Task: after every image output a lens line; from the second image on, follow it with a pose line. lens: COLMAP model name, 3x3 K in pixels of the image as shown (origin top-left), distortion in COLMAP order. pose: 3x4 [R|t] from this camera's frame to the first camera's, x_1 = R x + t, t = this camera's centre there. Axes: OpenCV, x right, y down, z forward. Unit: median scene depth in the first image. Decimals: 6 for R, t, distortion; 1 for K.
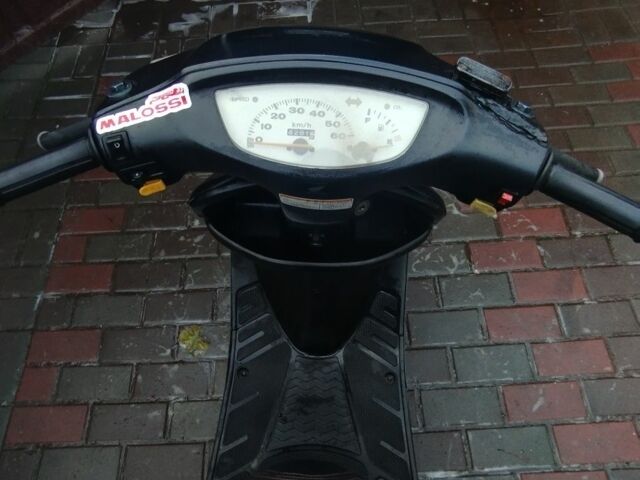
lens RADIAL K [[519.4, 0, 320.0], [0, 519.4, 240.0], [0, 0, 1]] dist [-0.032020, -0.001633]
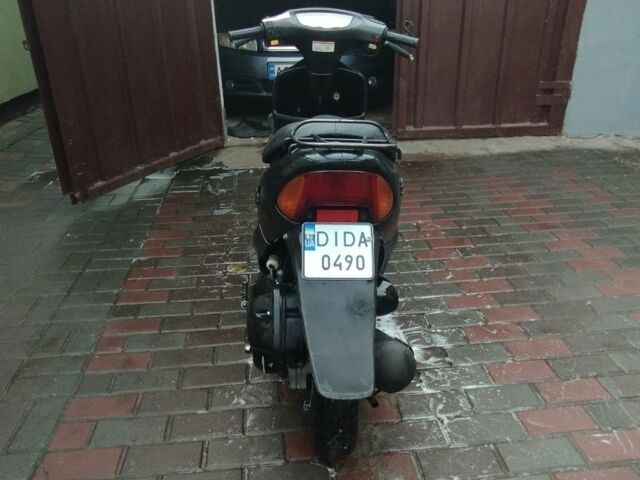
lens RADIAL K [[519.4, 0, 320.0], [0, 519.4, 240.0], [0, 0, 1]] dist [-0.032020, -0.001633]
pose [[0.997450, -0.008360, 0.070884, -0.101597], [0.046536, 0.829181, -0.557040, 1.038052], [-0.054118, 0.558918, 0.827455, -0.395172]]
